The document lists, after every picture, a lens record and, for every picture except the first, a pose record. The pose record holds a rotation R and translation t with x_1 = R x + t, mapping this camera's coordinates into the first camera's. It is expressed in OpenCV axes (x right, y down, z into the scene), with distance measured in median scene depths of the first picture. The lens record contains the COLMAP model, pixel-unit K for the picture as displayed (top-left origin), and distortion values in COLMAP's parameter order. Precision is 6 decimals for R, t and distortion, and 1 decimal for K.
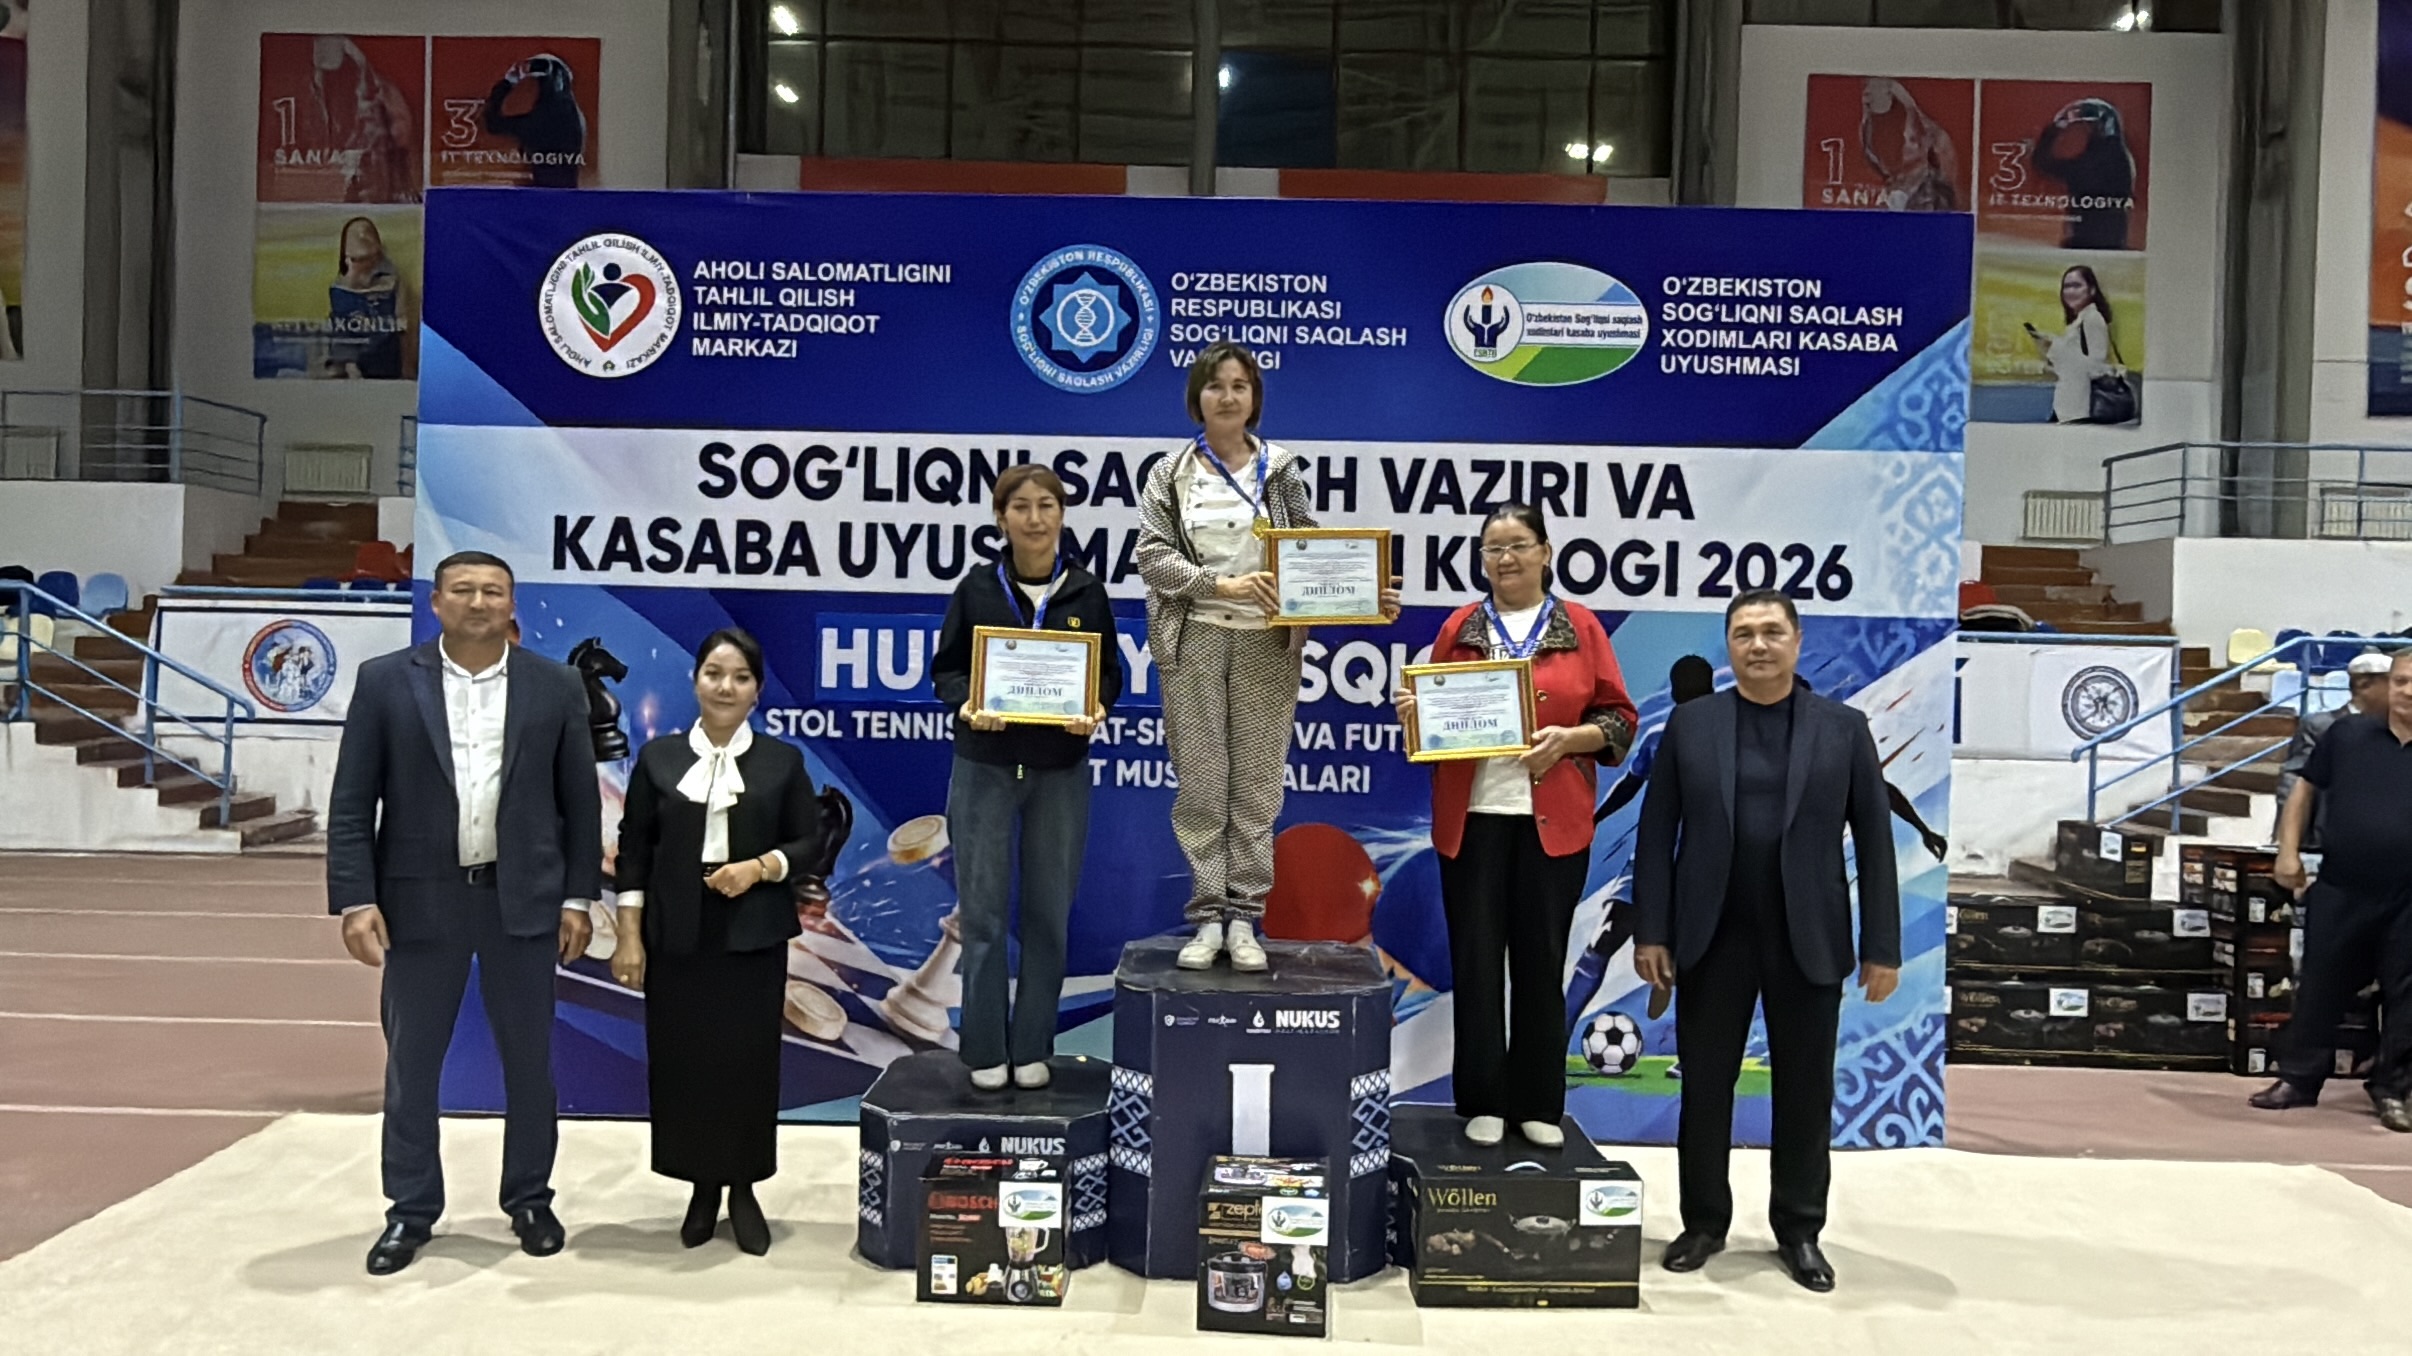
lens RADIAL K [[1841.0, 0, 1208.4], [0, 1841.0, 676.6], [0, 0, 1]] dist [-0.000277, 0.005937]
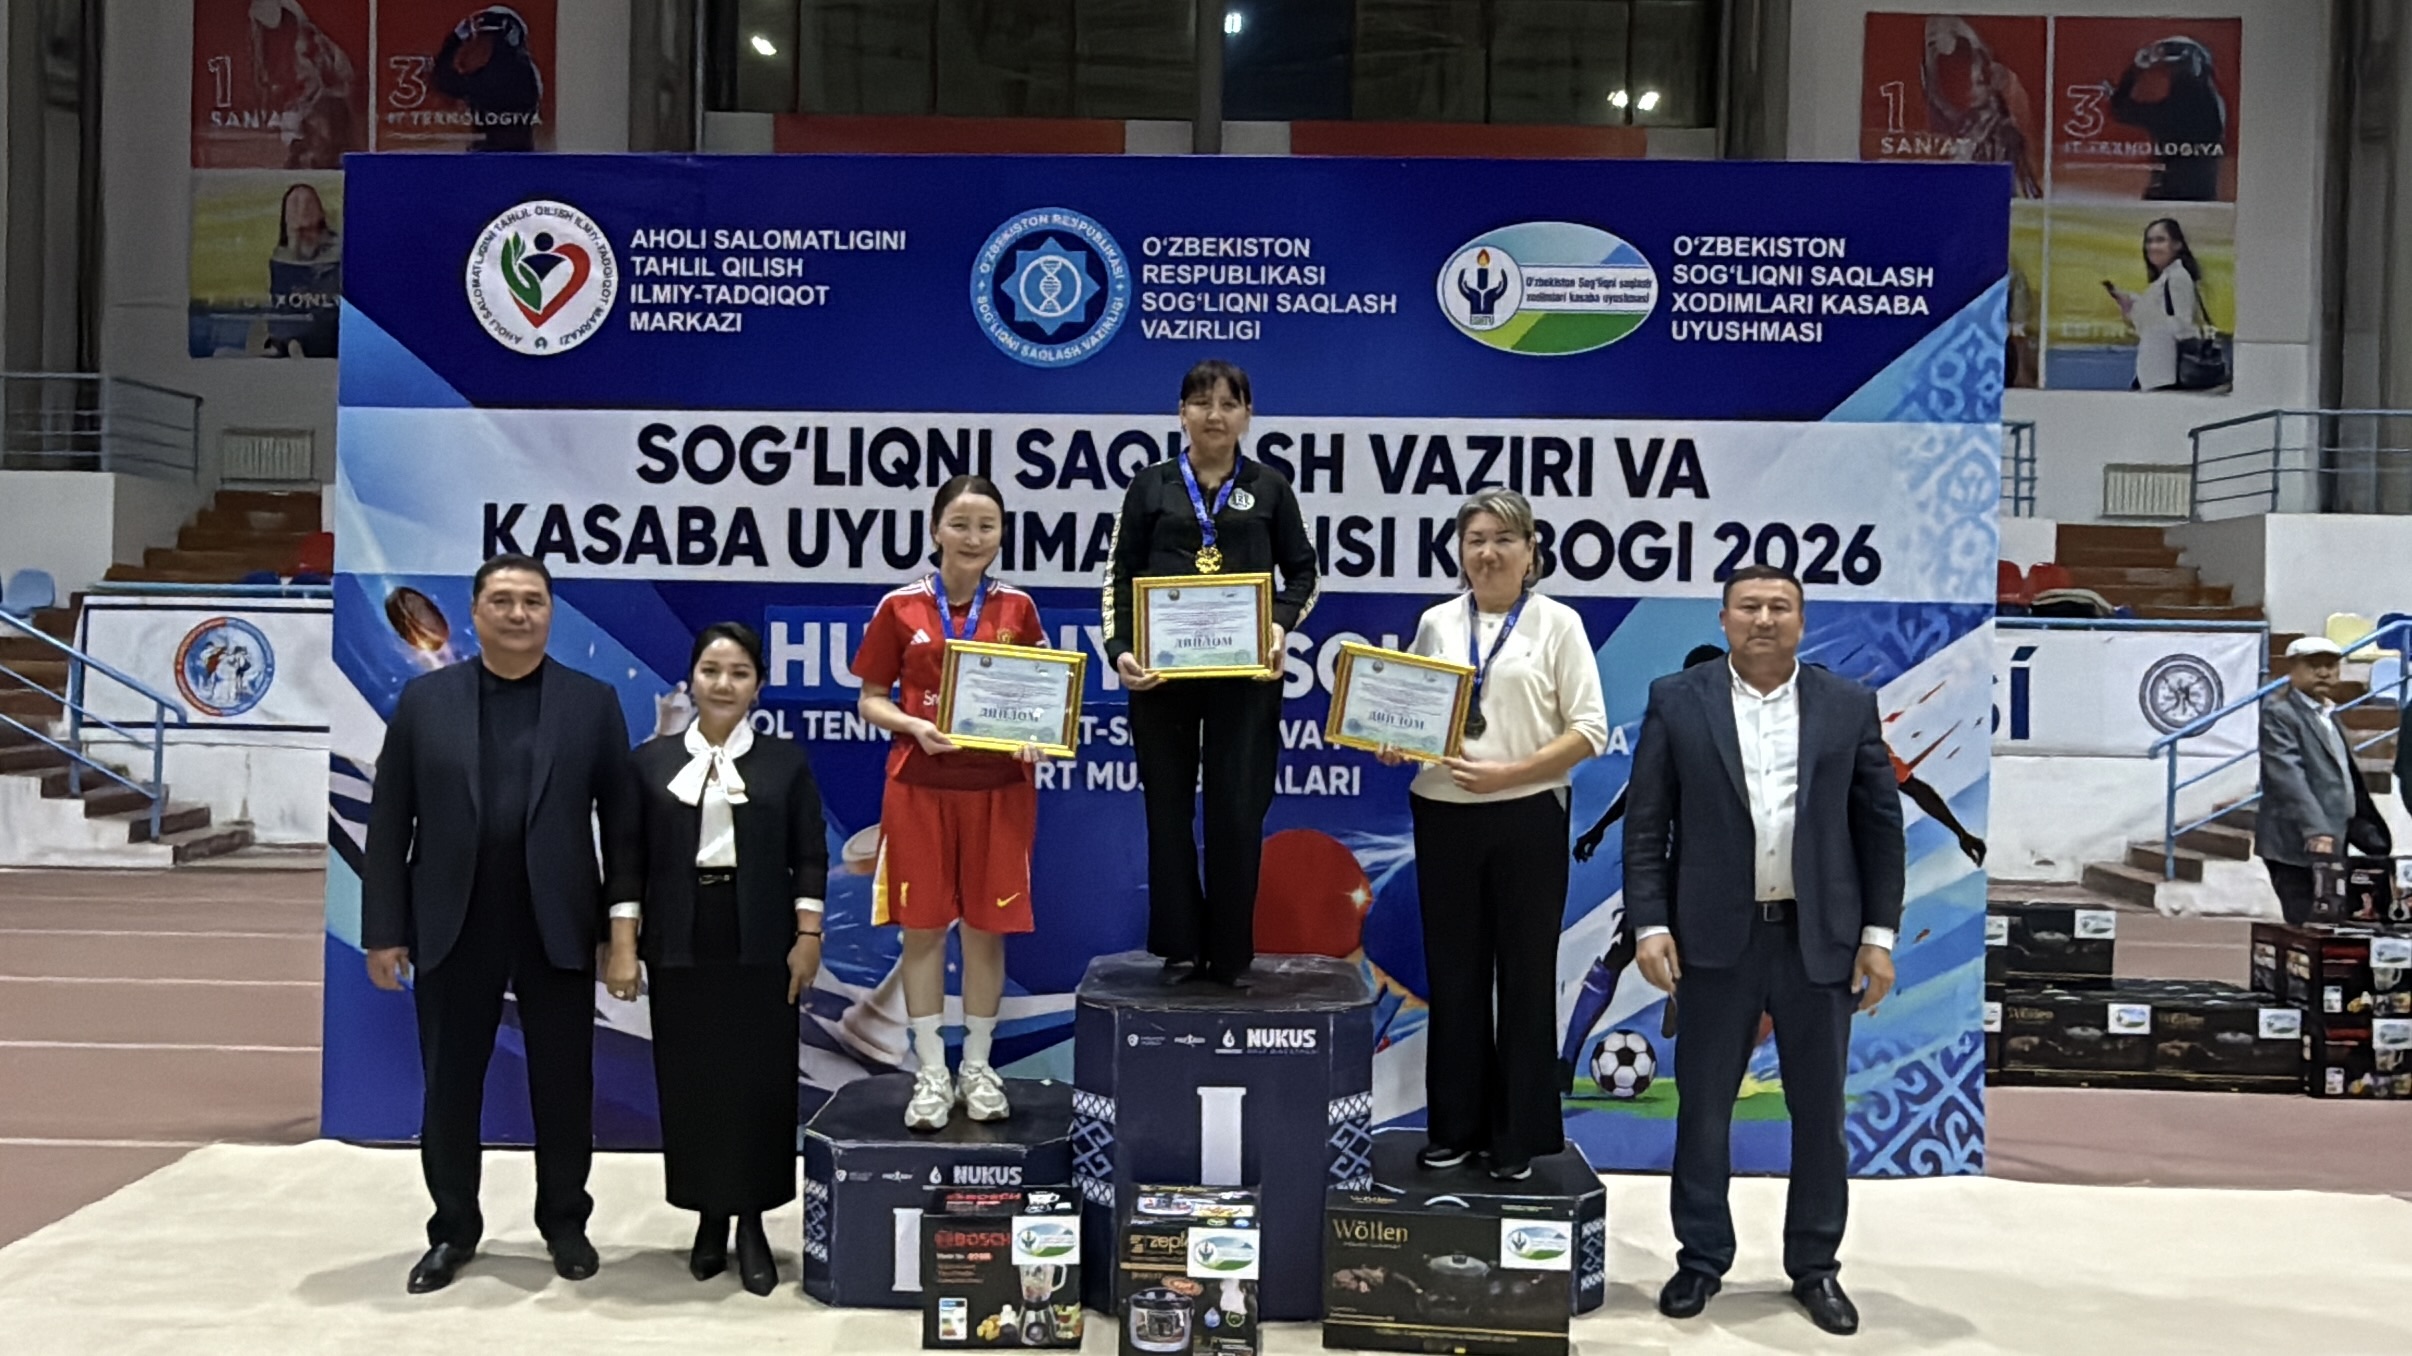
lens RADIAL K [[1996.1, 0, 1206.0], [0, 1996.1, 678.0], [0, 0, 1]] dist [0.002500, 0.001377]
pose [[0.999880, -0.006398, -0.014131, 0.024628], [0.006435, 0.999976, 0.002559, 0.000832], [0.014115, -0.002650, 0.999897, -0.007455]]
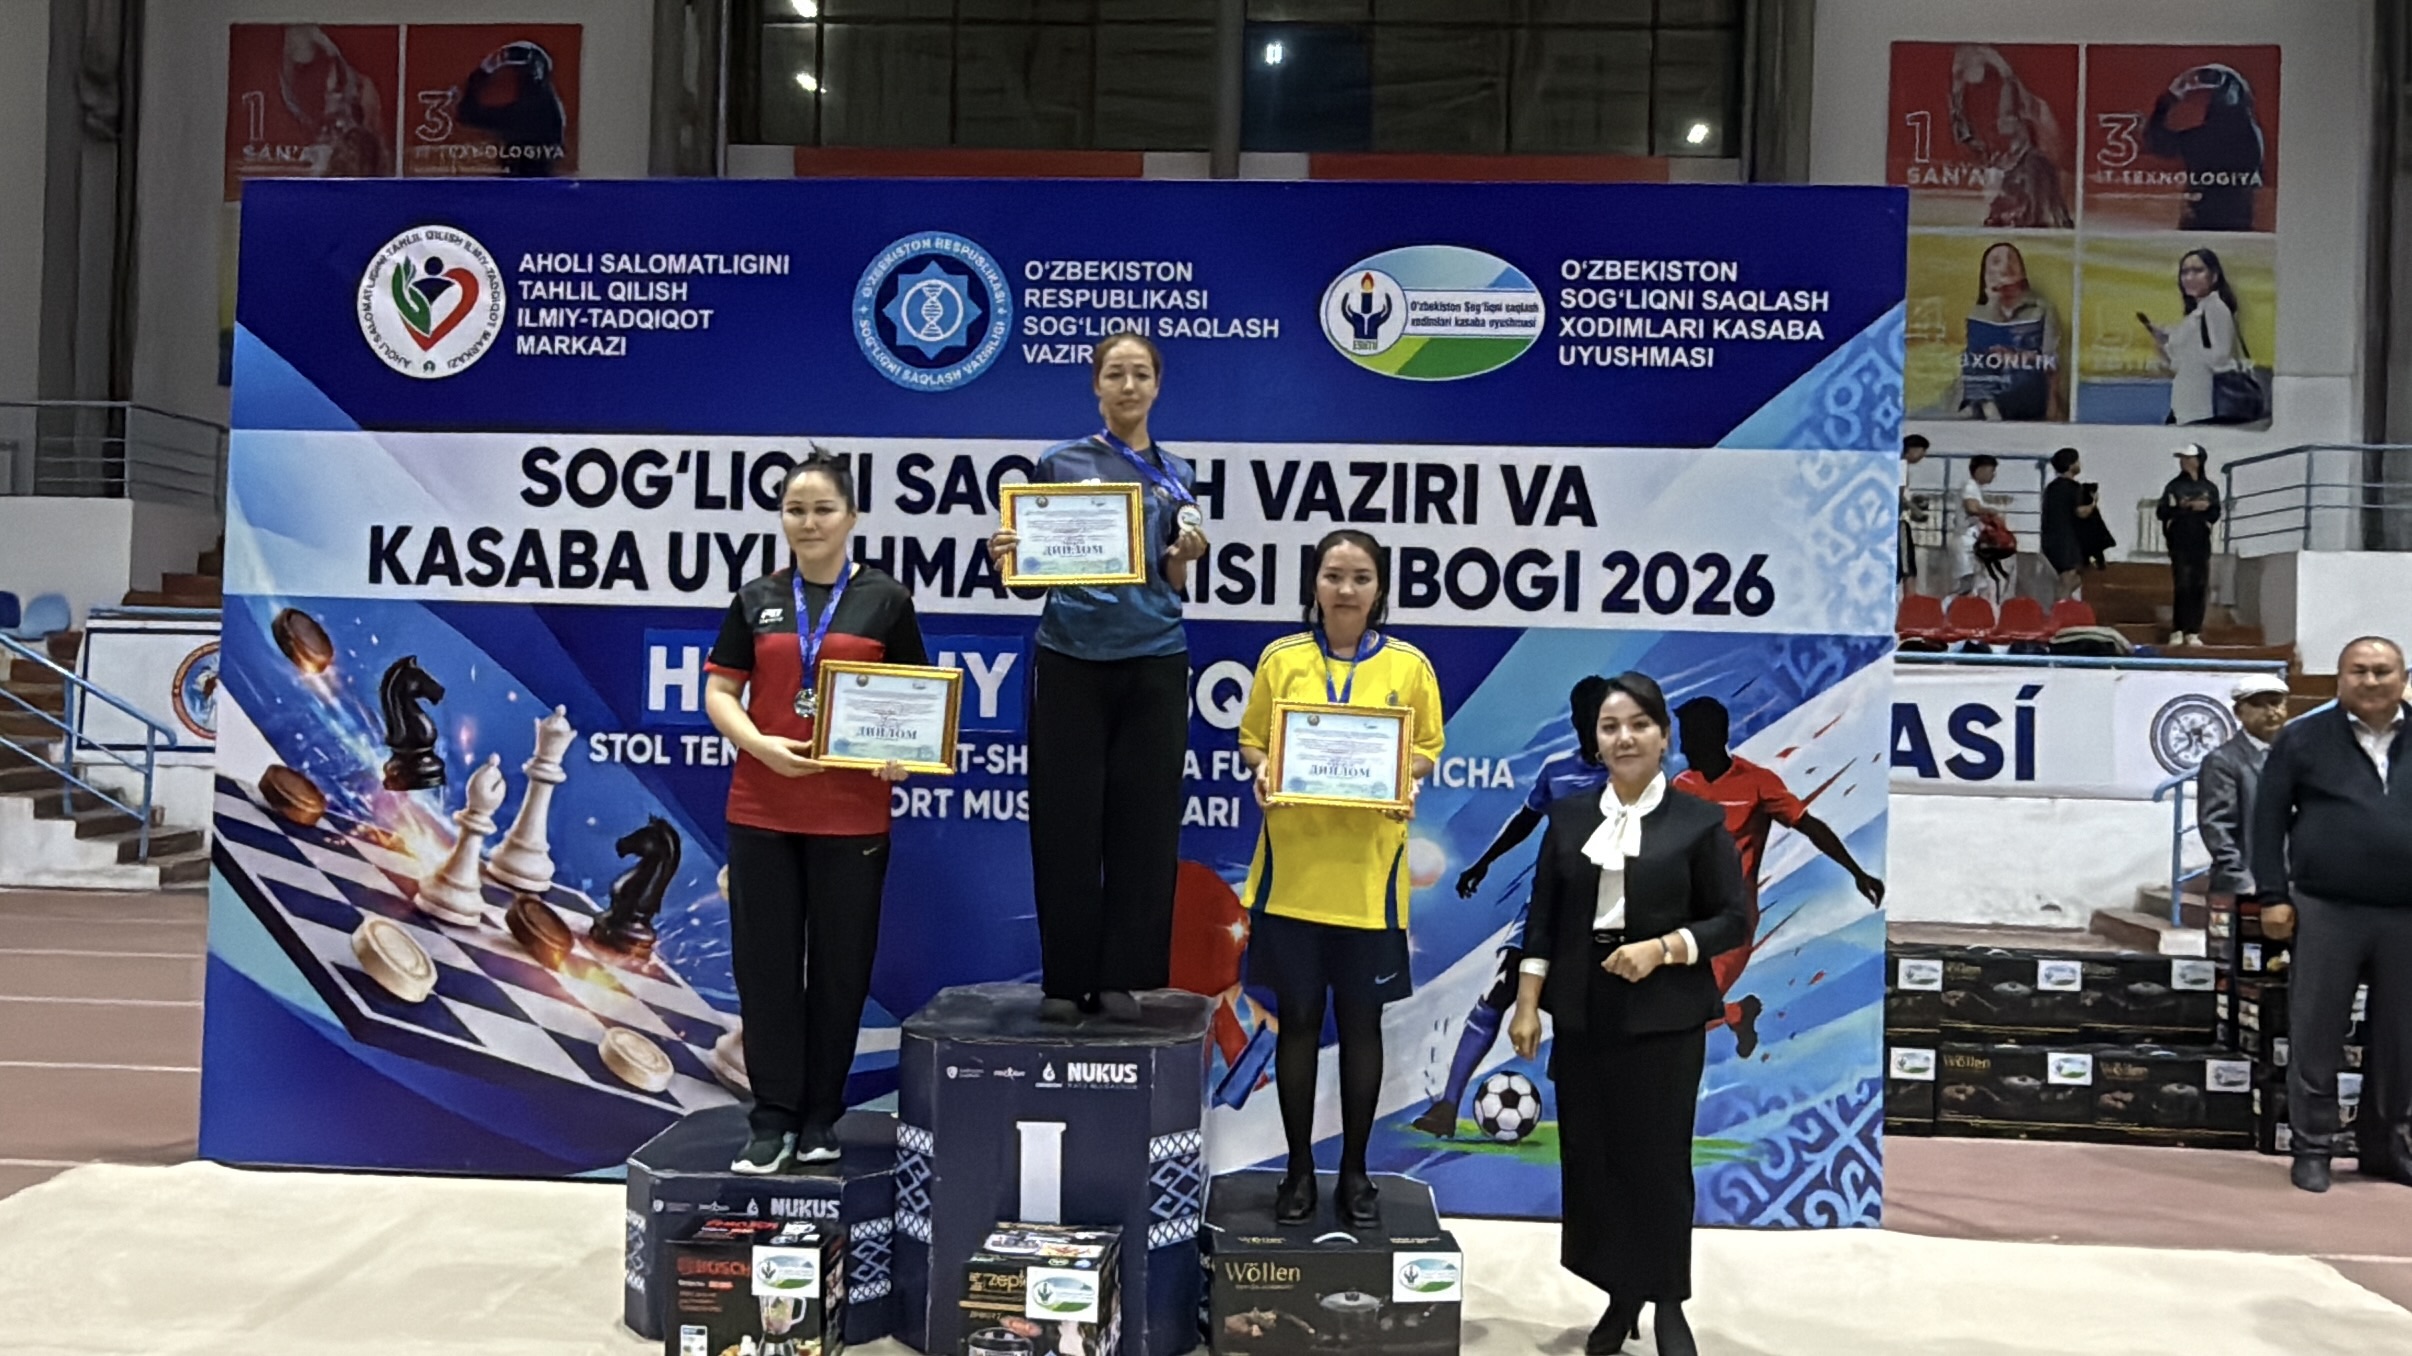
lens RADIAL K [[2006.9, 0, 1206.2], [0, 2006.9, 668.2], [0, 0, 1]] dist [0.002126, -0.001608]
pose [[0.998523, 0.001062, -0.054320, 0.125190], [-0.002150, 0.999798, -0.019983, 0.004445], [0.054288, 0.020070, 0.998324, 0.005711]]
